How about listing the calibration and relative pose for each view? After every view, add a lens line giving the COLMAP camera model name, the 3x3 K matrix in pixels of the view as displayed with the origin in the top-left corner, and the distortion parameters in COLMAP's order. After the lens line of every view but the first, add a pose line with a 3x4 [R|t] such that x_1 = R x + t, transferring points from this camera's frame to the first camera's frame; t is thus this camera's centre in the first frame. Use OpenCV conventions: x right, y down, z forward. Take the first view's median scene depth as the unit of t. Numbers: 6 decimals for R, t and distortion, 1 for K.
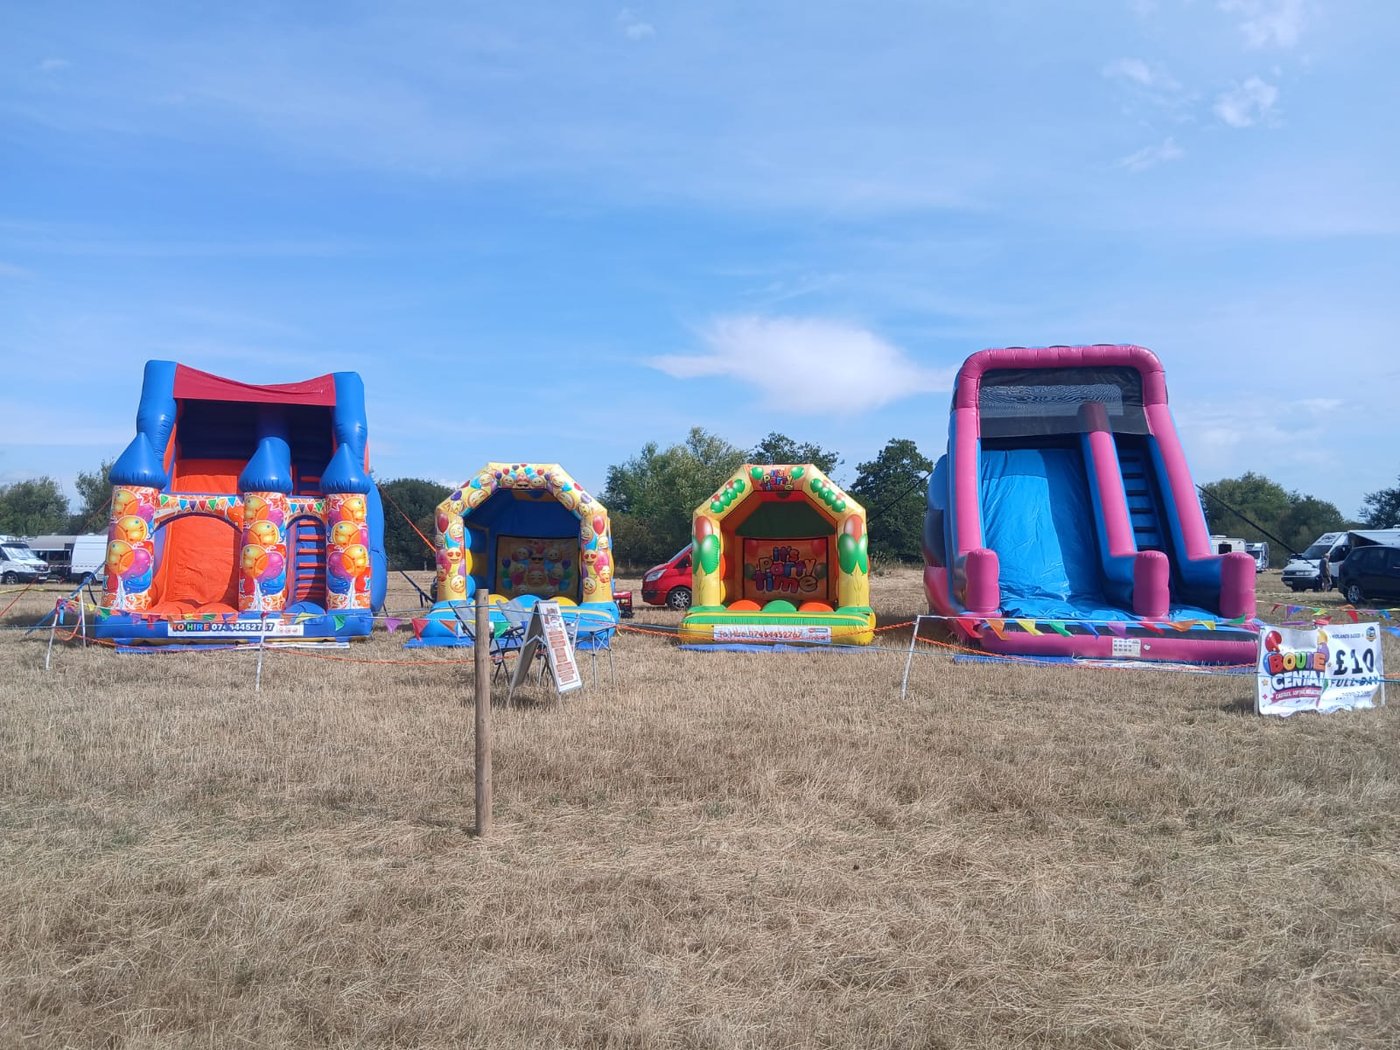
lens RADIAL K [[1043.2, 0, 700.4], [0, 1043.2, 490.5], [0, 0, 1]] dist [0.021144, 0.004800]
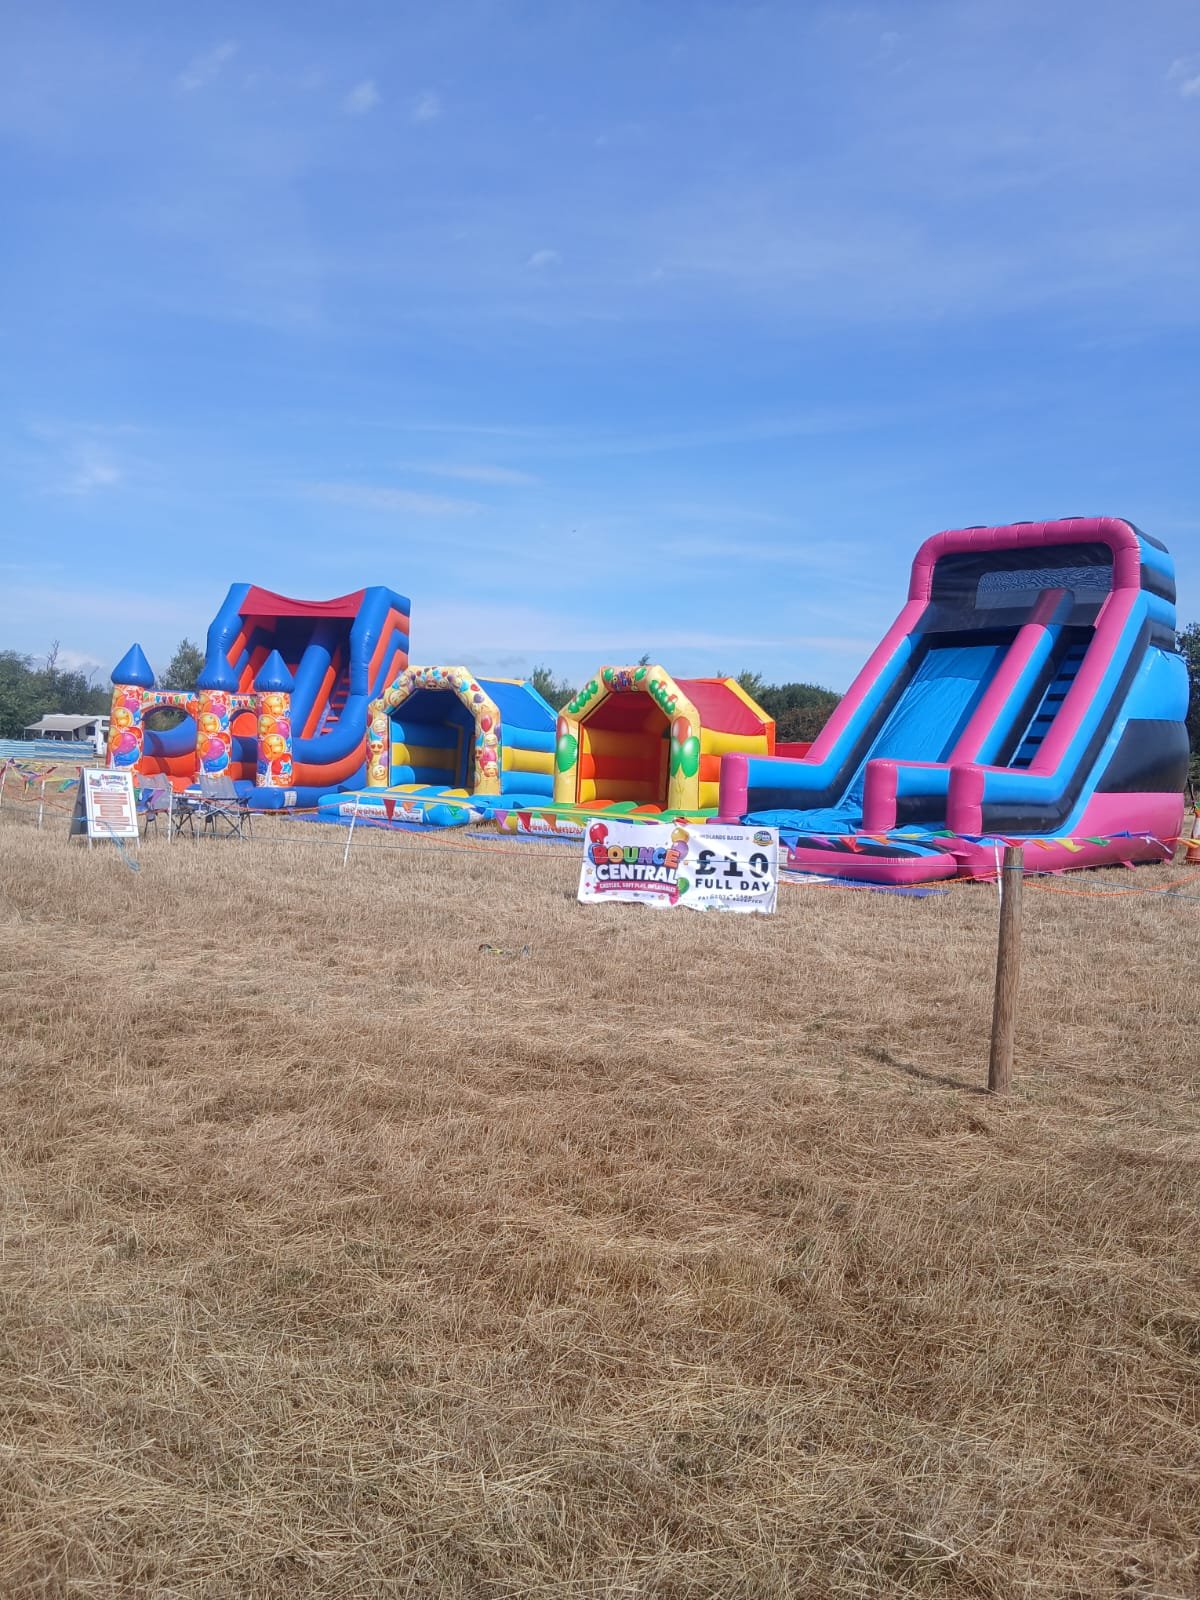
lens RADIAL K [[1201.2, 0, 600.0], [0, 1201.2, 800.0], [0, 0, 1]] dist [0.010222, -0.002371]
pose [[0.870900, 0.049712, -0.488940, 0.681763], [-0.007703, 0.996130, 0.087559, 0.002870], [0.491401, -0.072488, 0.867912, -0.023678]]
